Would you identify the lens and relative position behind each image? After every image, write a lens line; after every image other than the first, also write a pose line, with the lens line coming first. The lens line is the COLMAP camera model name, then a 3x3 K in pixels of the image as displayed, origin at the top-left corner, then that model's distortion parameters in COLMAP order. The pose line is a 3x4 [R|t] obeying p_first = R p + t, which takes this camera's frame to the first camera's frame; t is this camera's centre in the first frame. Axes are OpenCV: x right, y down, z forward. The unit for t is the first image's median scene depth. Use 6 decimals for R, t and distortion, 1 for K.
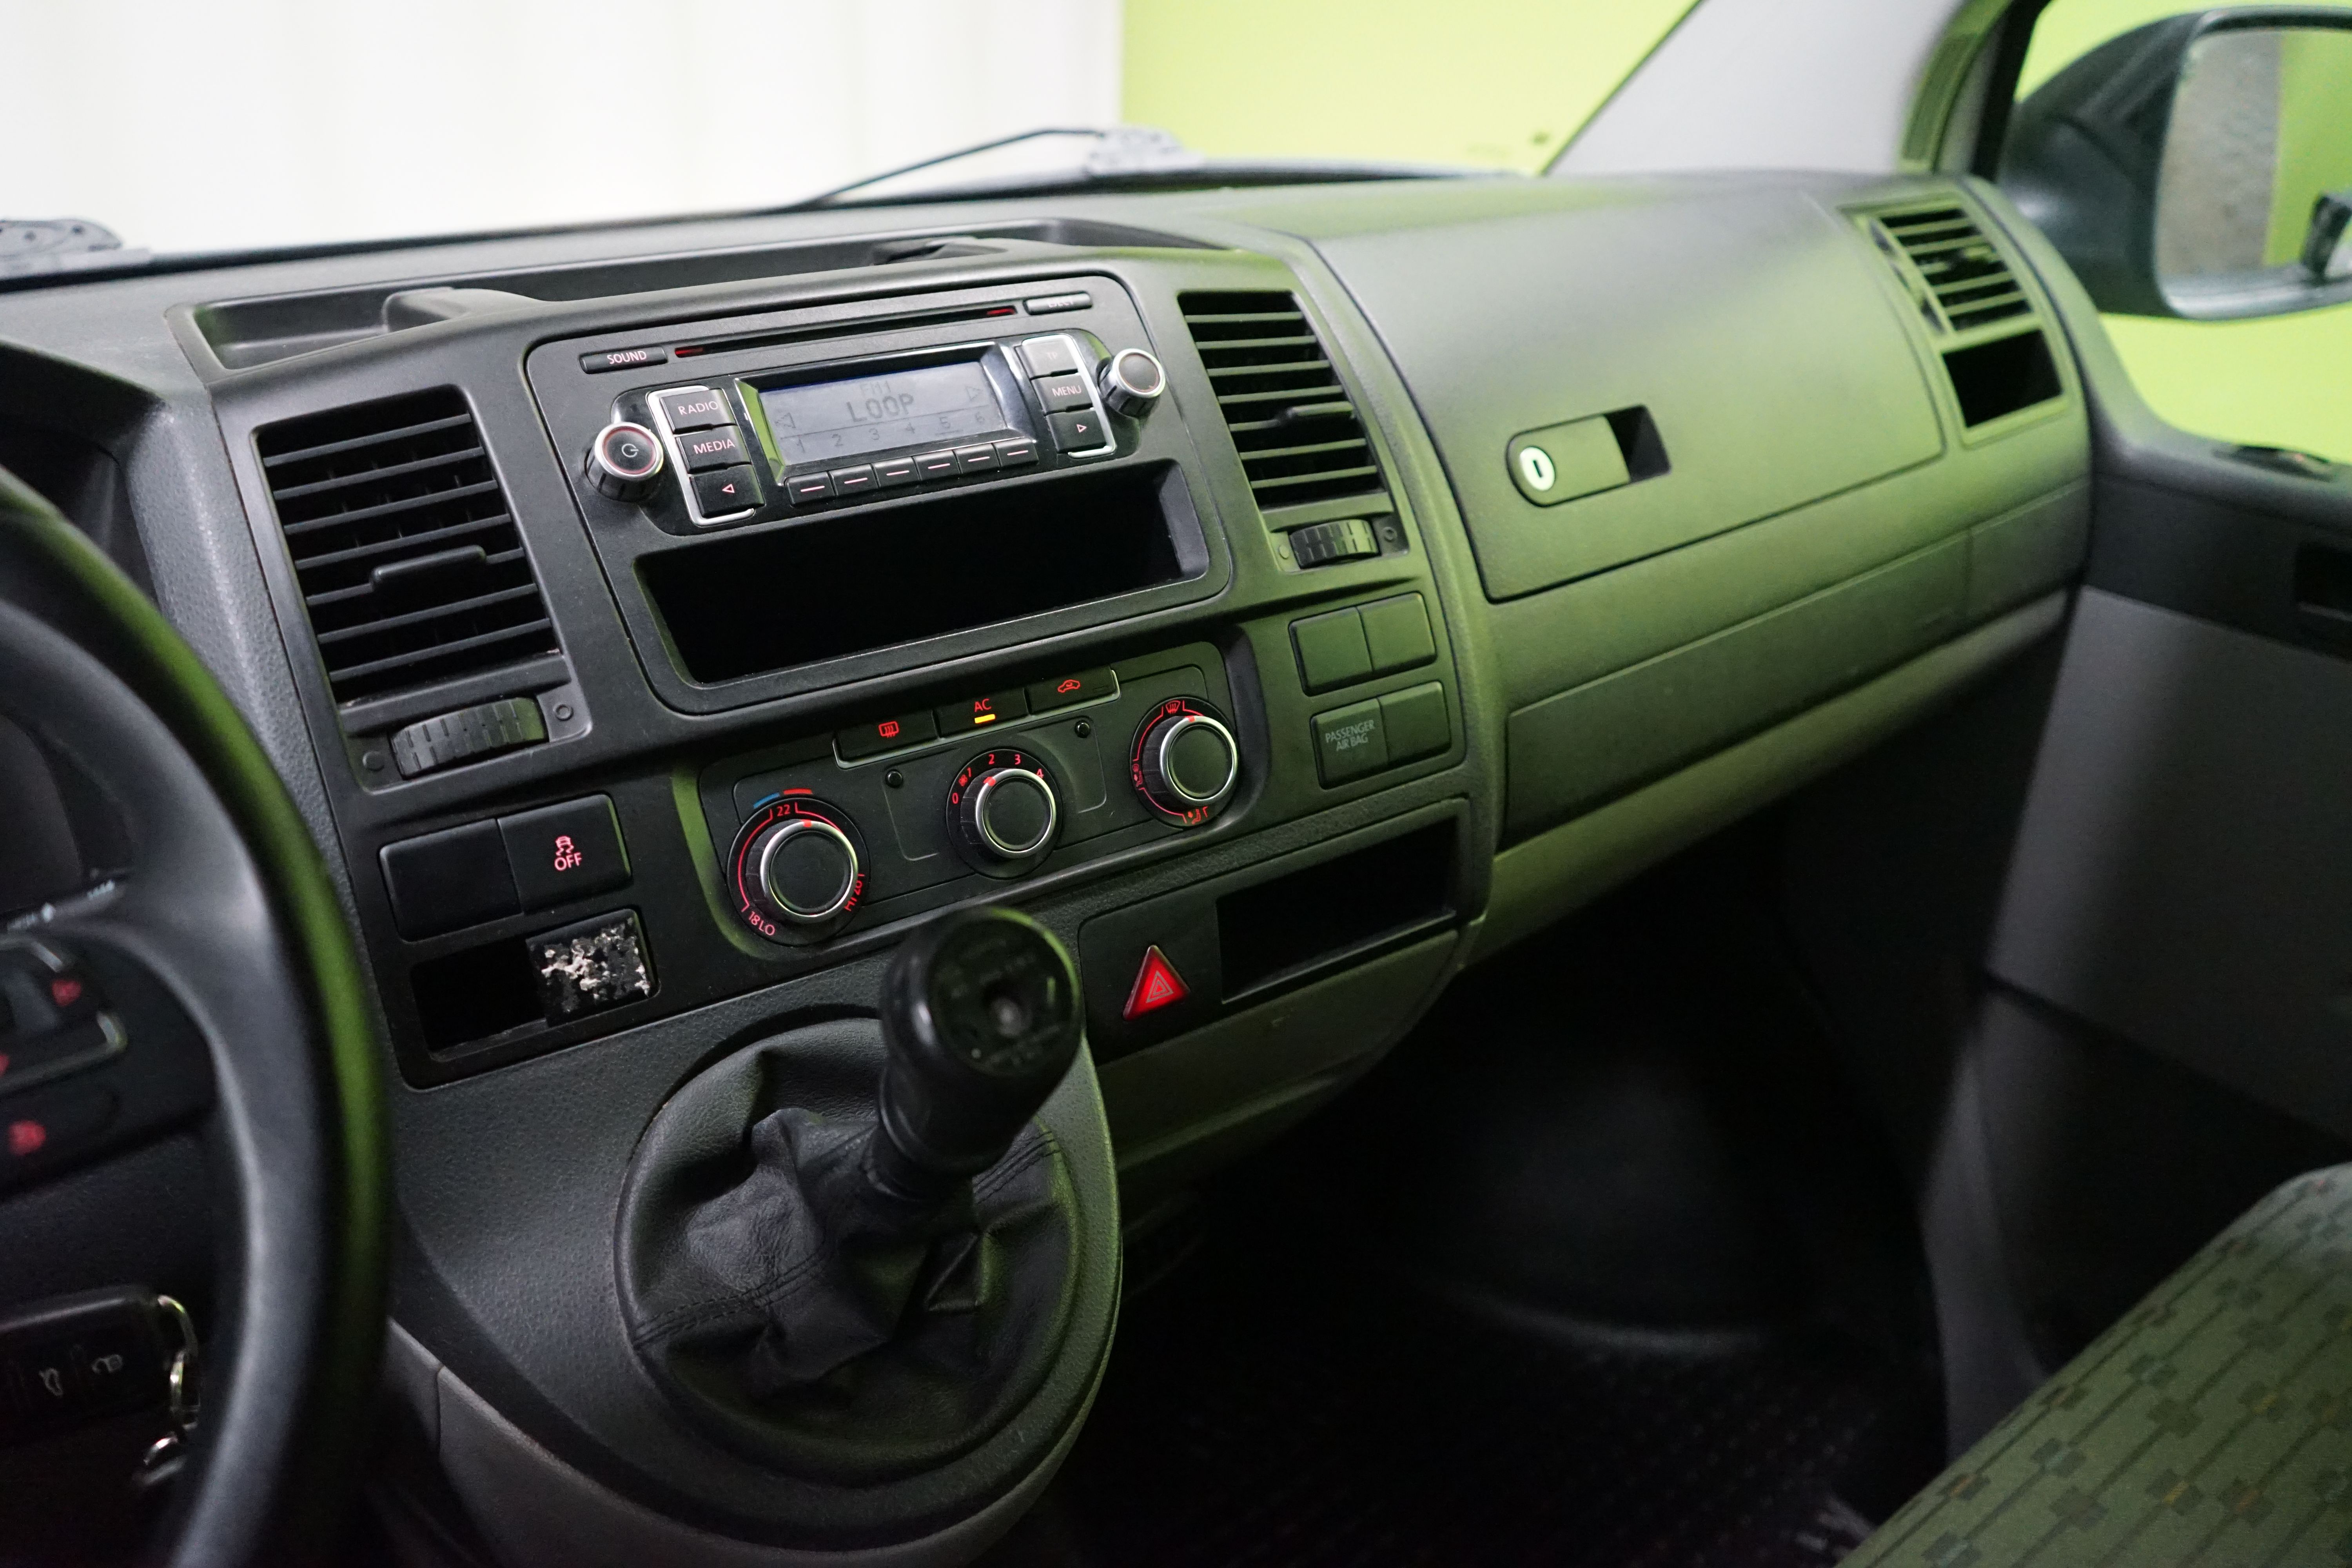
lens RADIAL K [[1859.7, 0, 1180.0], [0, 1859.7, 769.2], [0, 0, 1]] dist [-0.019137, 0.013163]
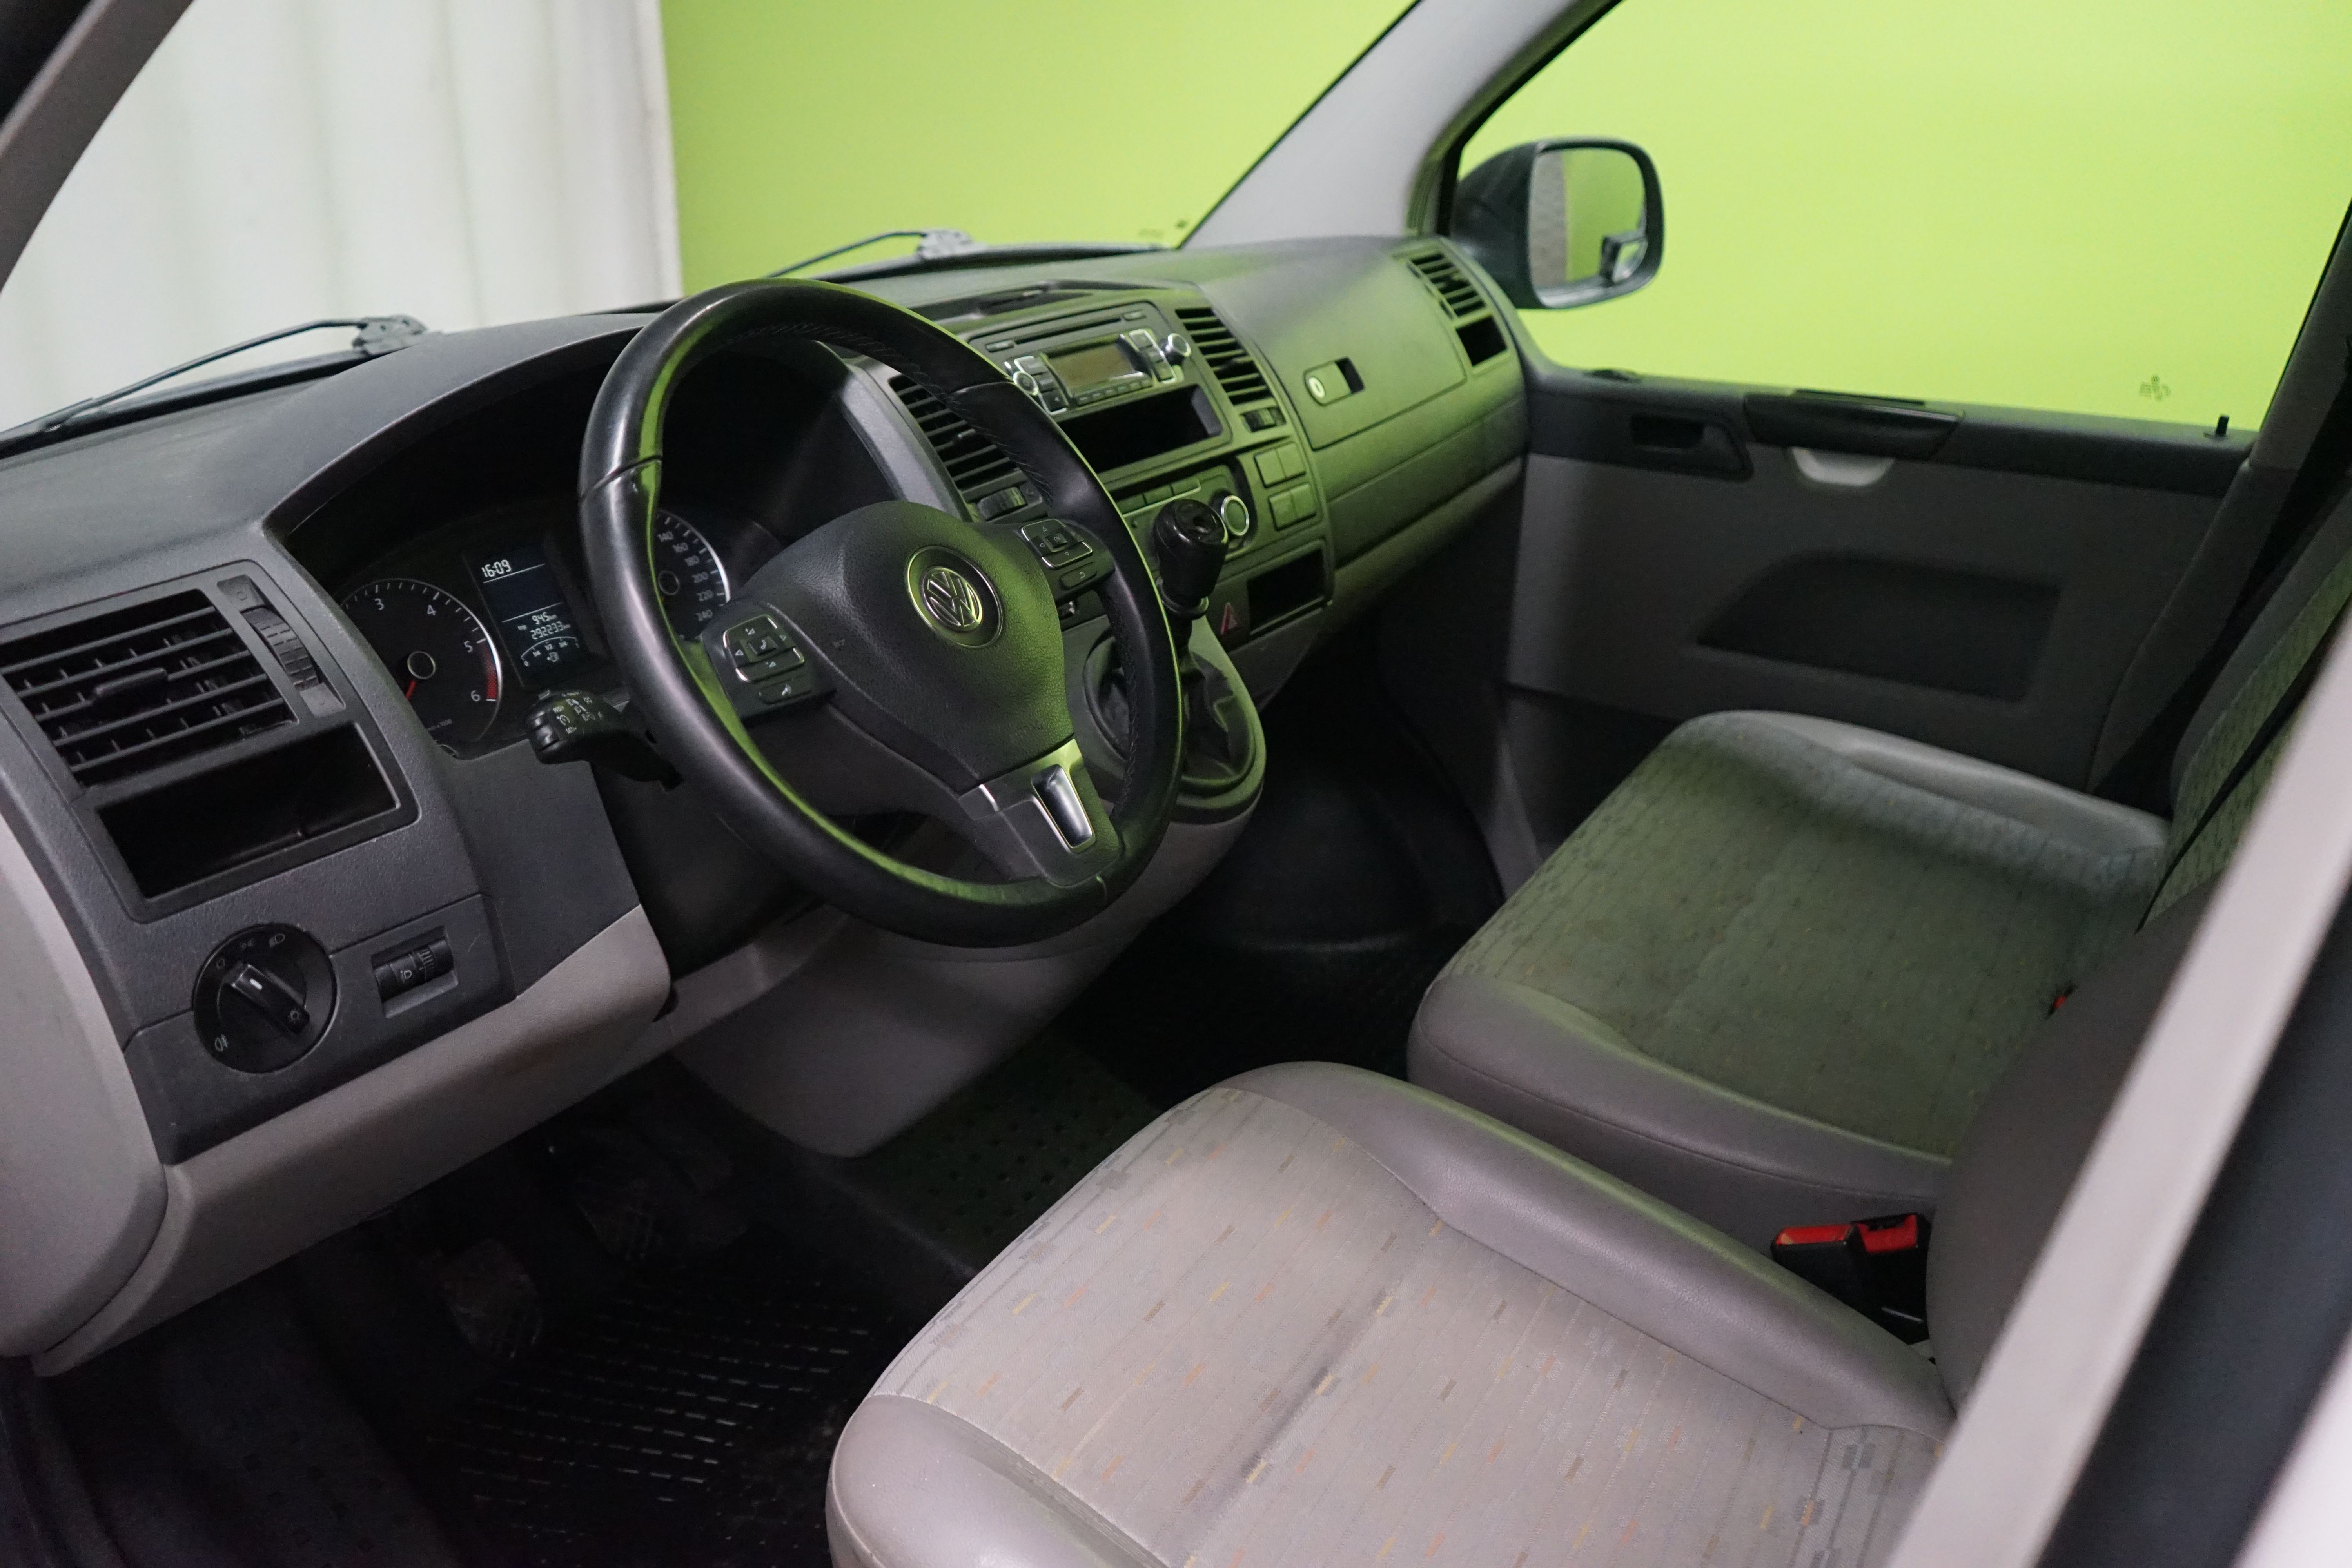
lens RADIAL K [[1859.7, 0, 1170.8], [0, 1859.7, 783.5], [0, 0, 1]] dist [-0.019137, 0.013163]
pose [[0.937705, -0.137998, 0.318852, -0.523723], [0.147451, 0.989054, -0.005578, 0.200378], [-0.314592, 0.052245, 0.947788, -0.675612]]
